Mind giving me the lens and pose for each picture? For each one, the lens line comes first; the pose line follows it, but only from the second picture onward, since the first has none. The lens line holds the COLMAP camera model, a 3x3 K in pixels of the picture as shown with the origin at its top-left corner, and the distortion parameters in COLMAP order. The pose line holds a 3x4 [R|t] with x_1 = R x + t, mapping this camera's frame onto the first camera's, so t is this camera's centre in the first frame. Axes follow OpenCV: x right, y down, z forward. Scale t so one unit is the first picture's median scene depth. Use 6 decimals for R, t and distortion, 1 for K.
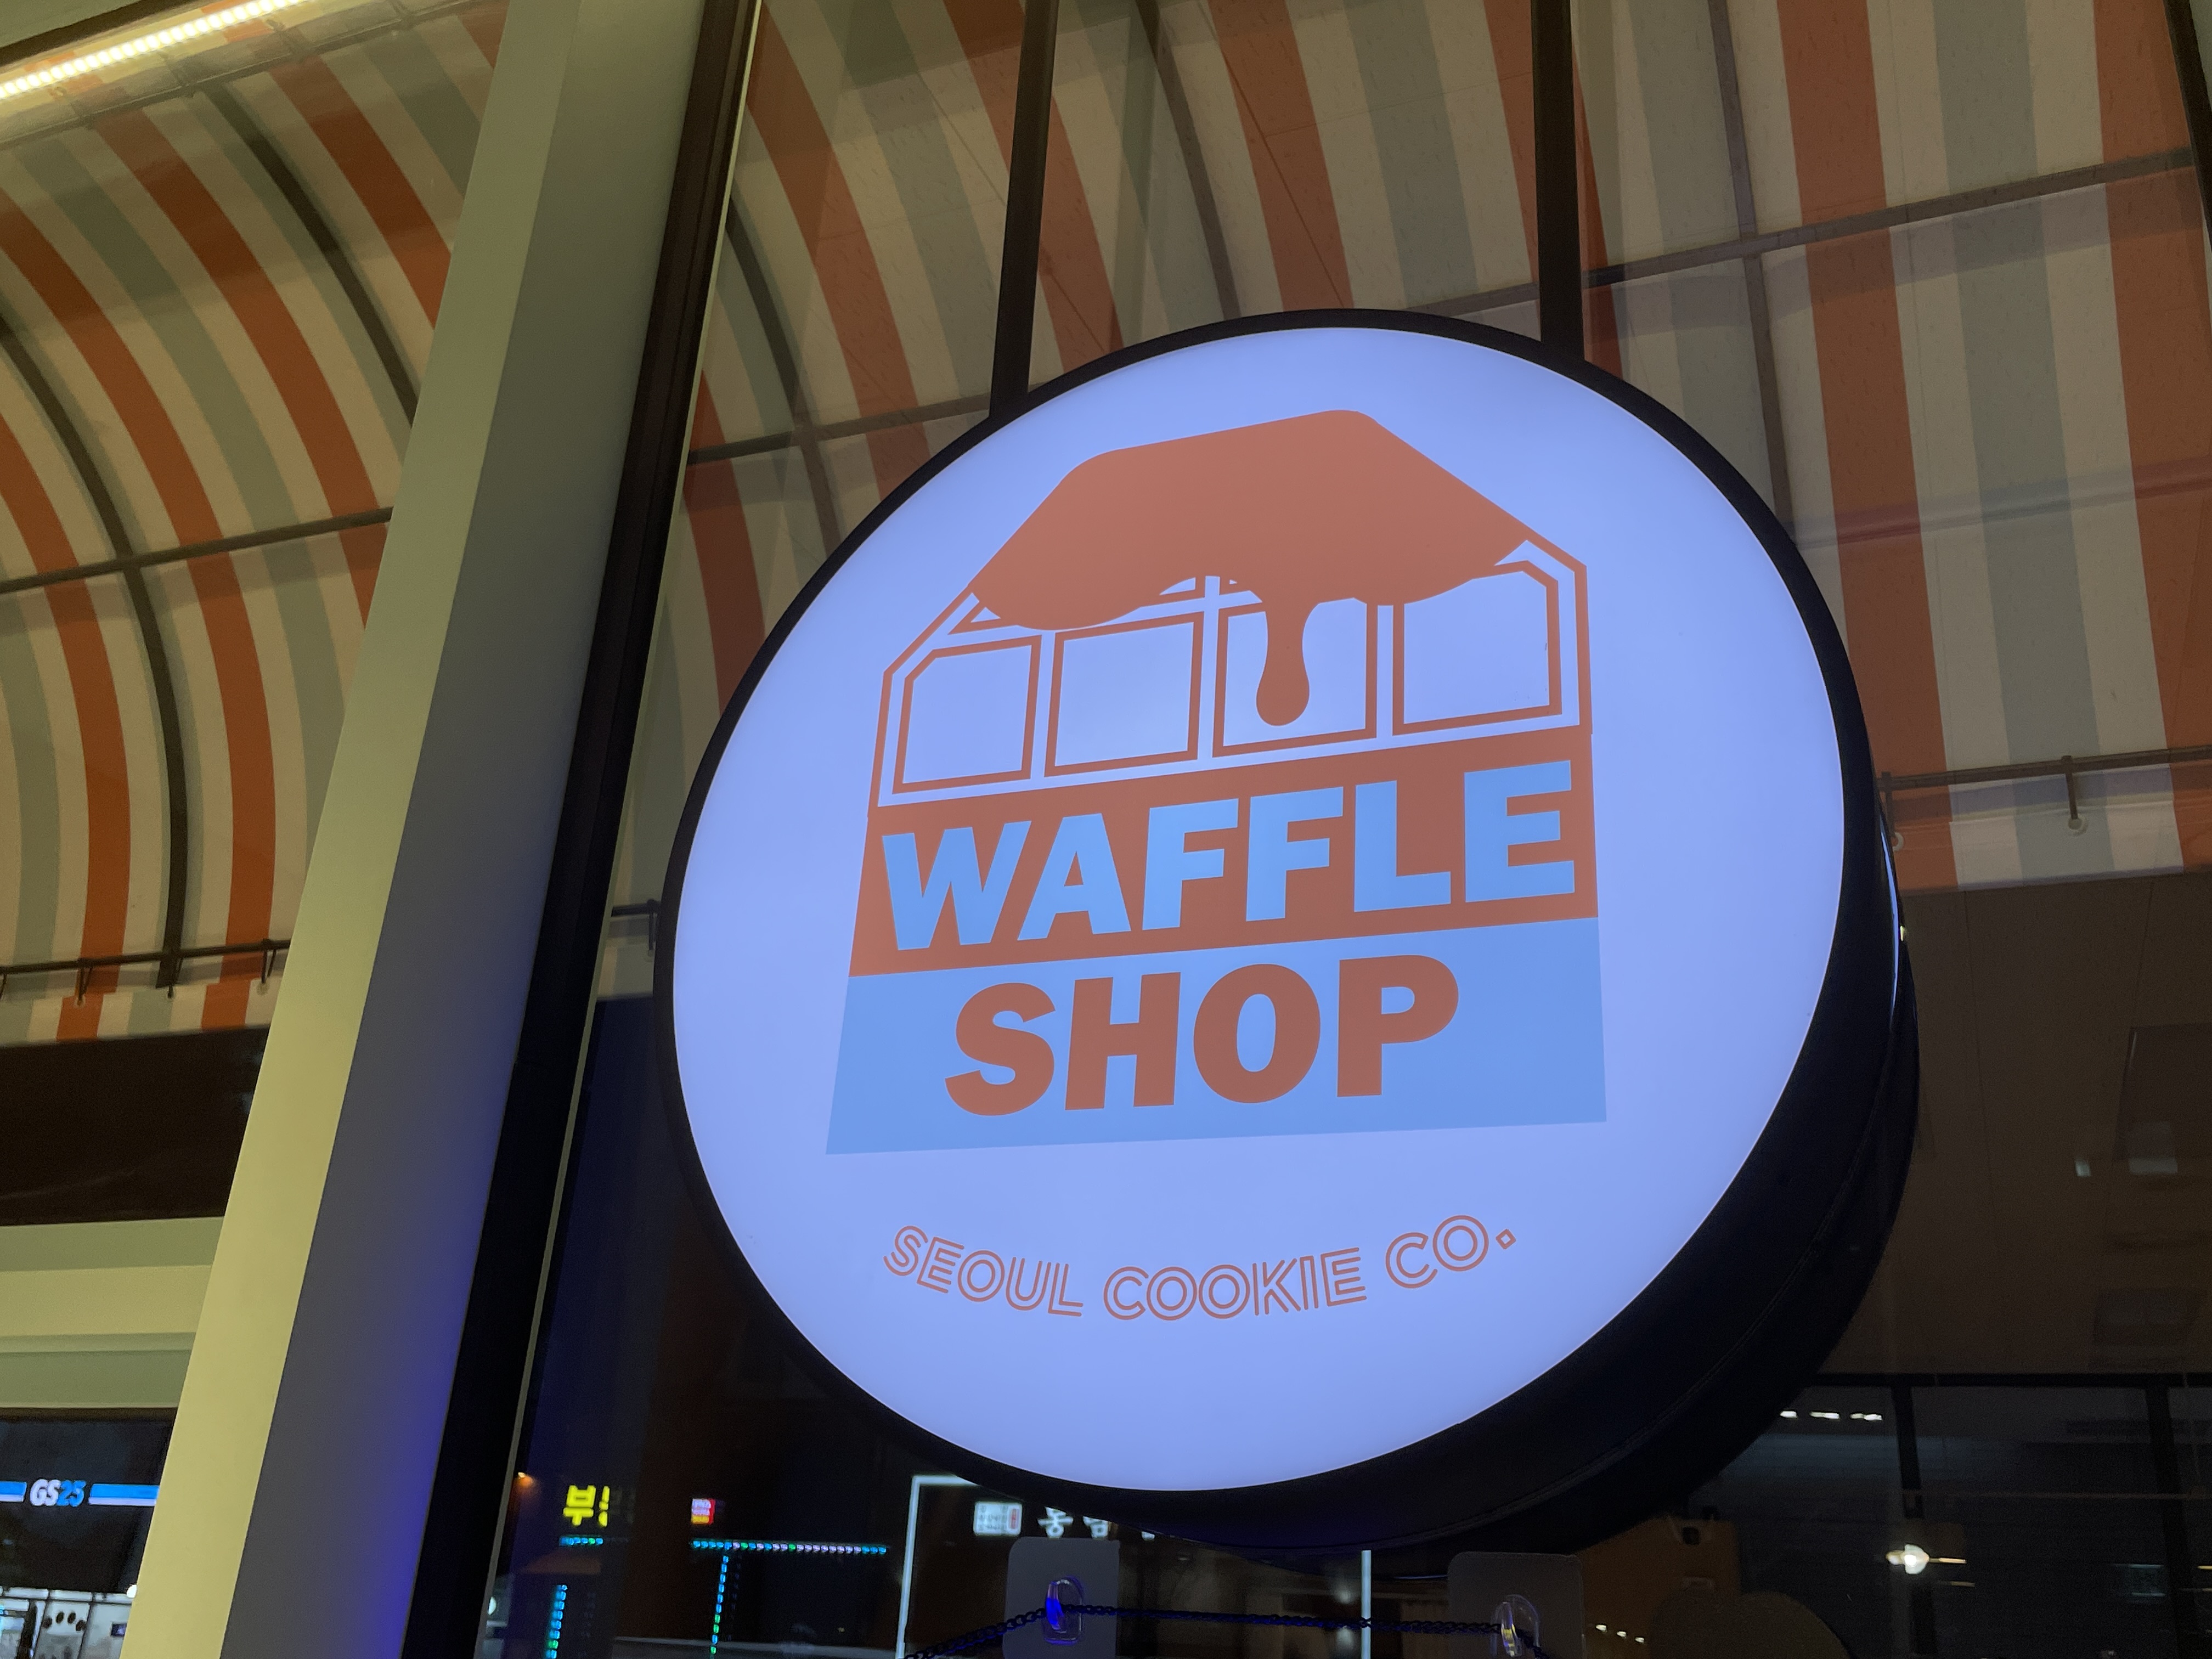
lens RADIAL K [[2013.8, 0, 1105.2], [0, 2013.8, 827.5], [0, 0, 1]] dist [0.017986, 0.000000]
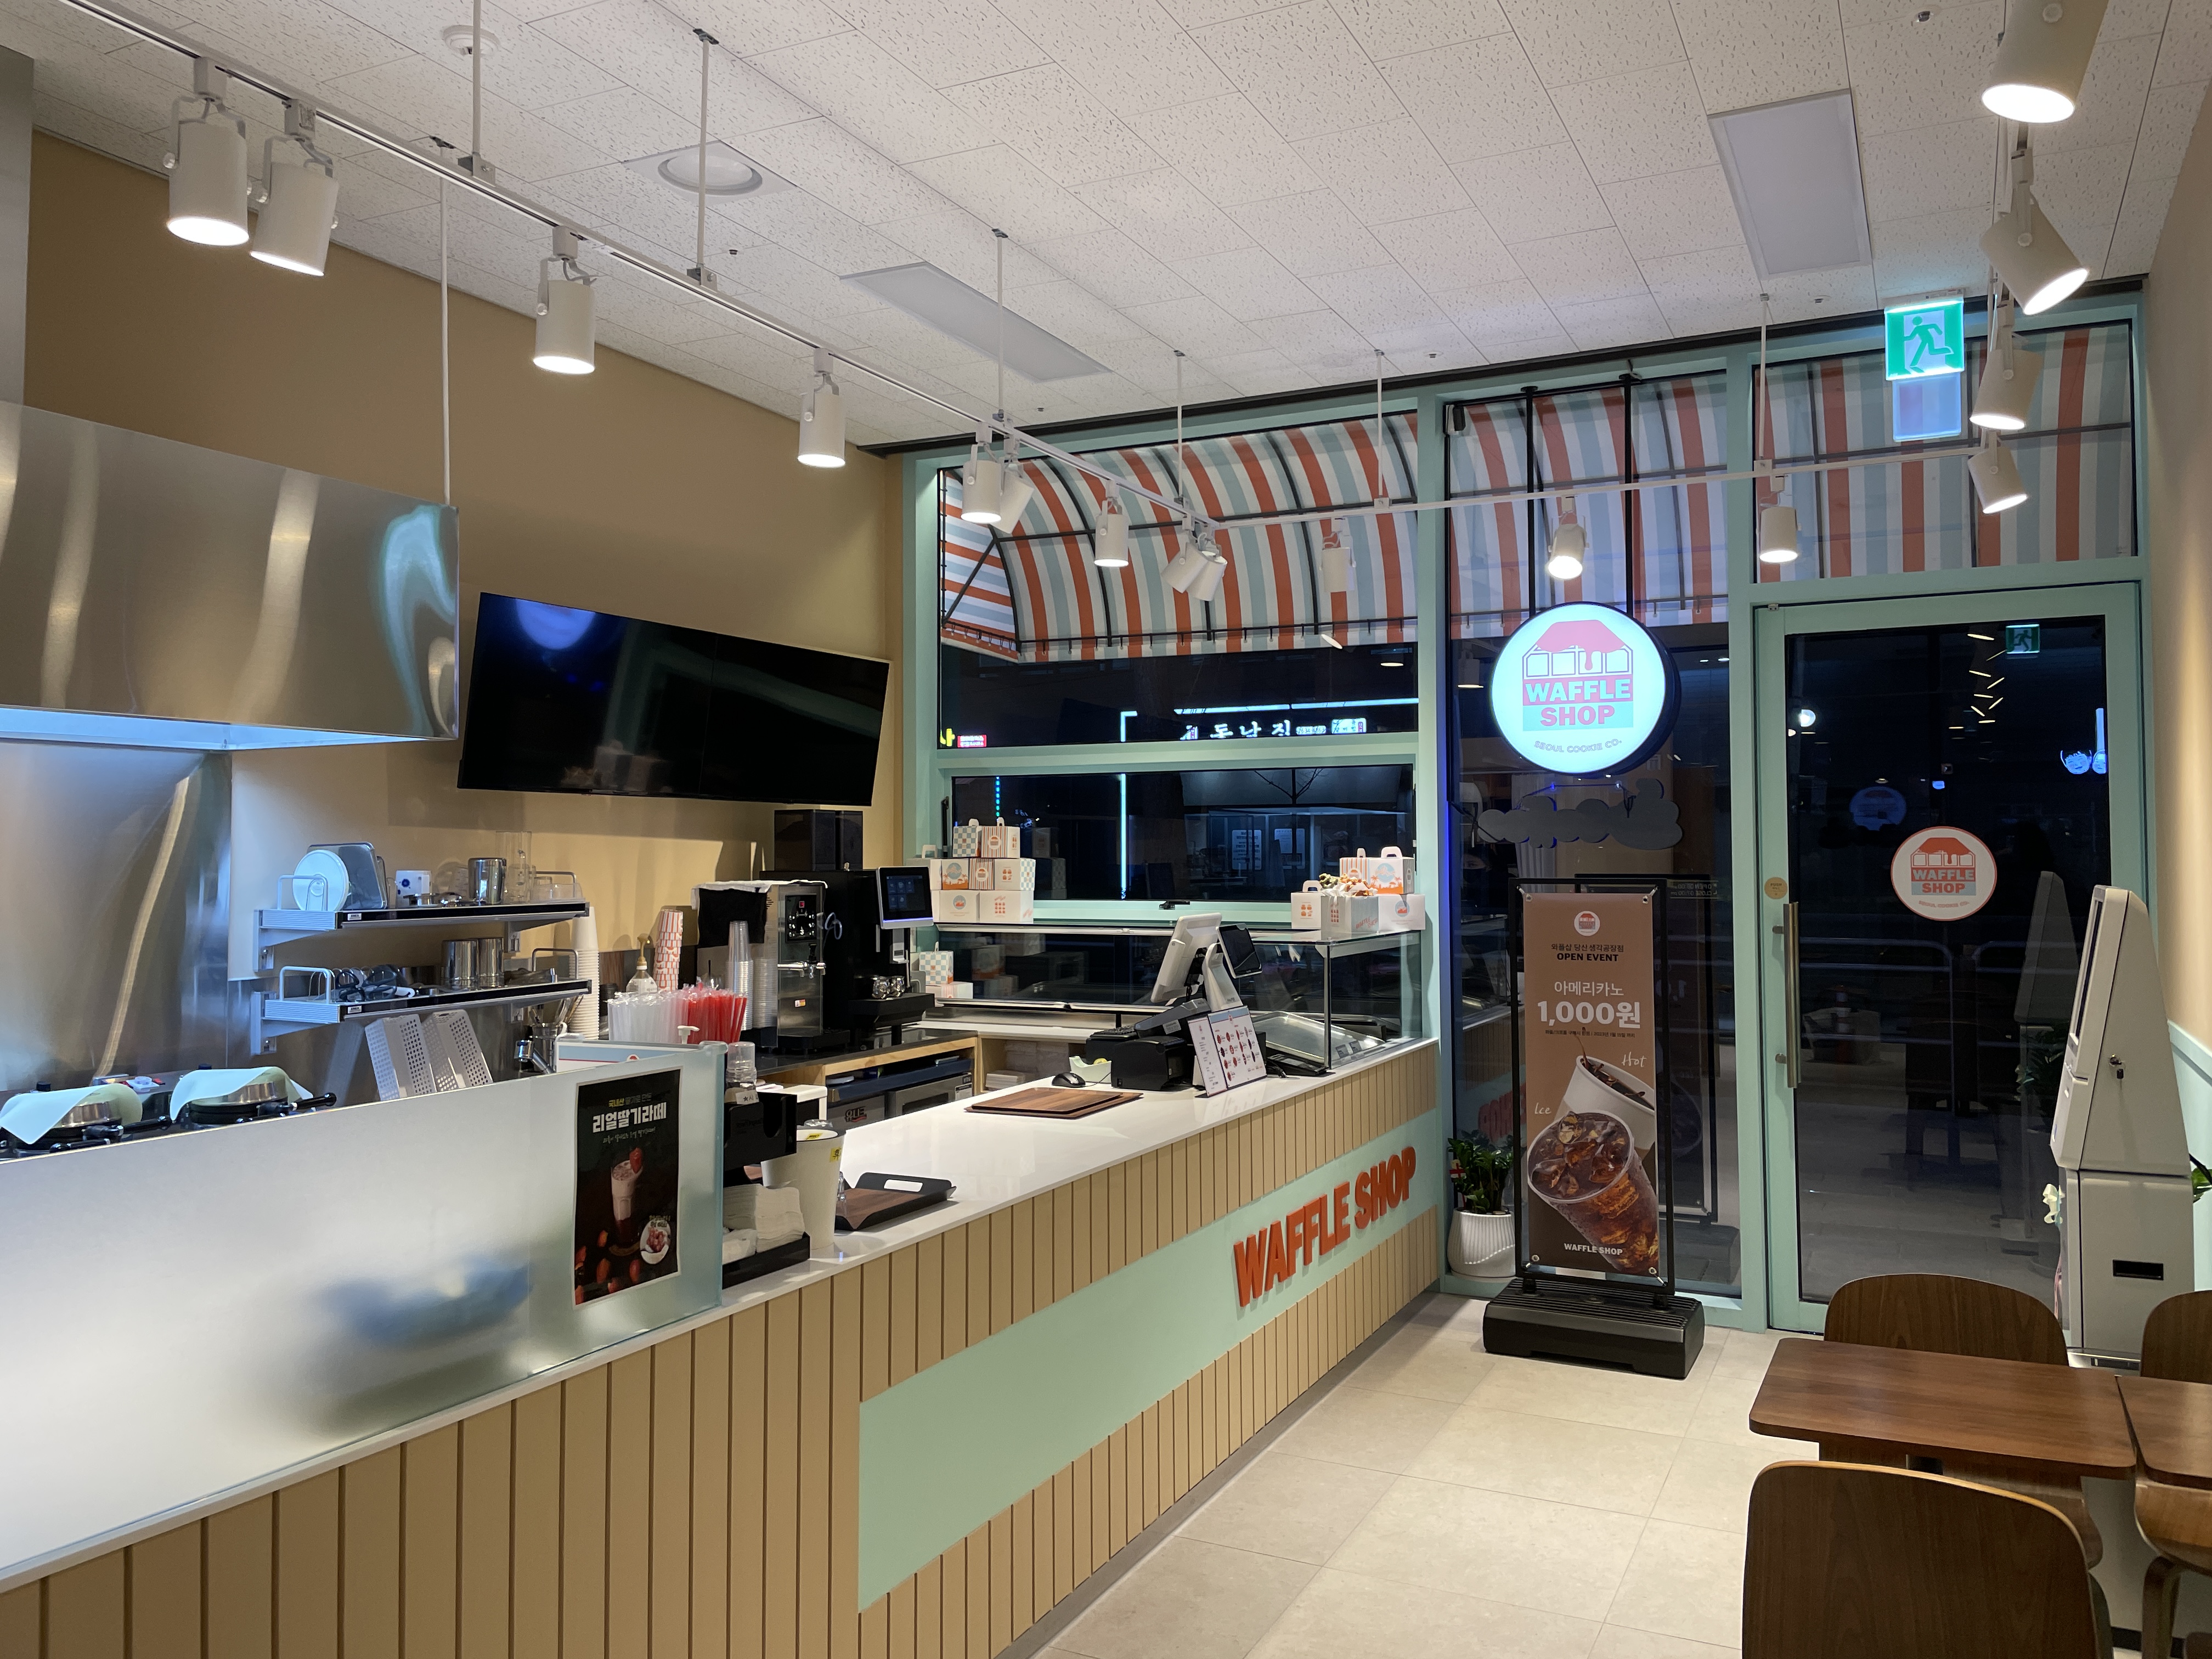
lens RADIAL K [[1675.0, 0, 1104.7], [0, 1675.0, 828.7], [0, 0, 1]] dist [0.009288, 0.000952]
pose [[0.995750, -0.068133, -0.061960, -1.278652], [0.086636, 0.921182, 0.379365, -1.920442], [0.031229, -0.383120, 0.923170, -4.708205]]
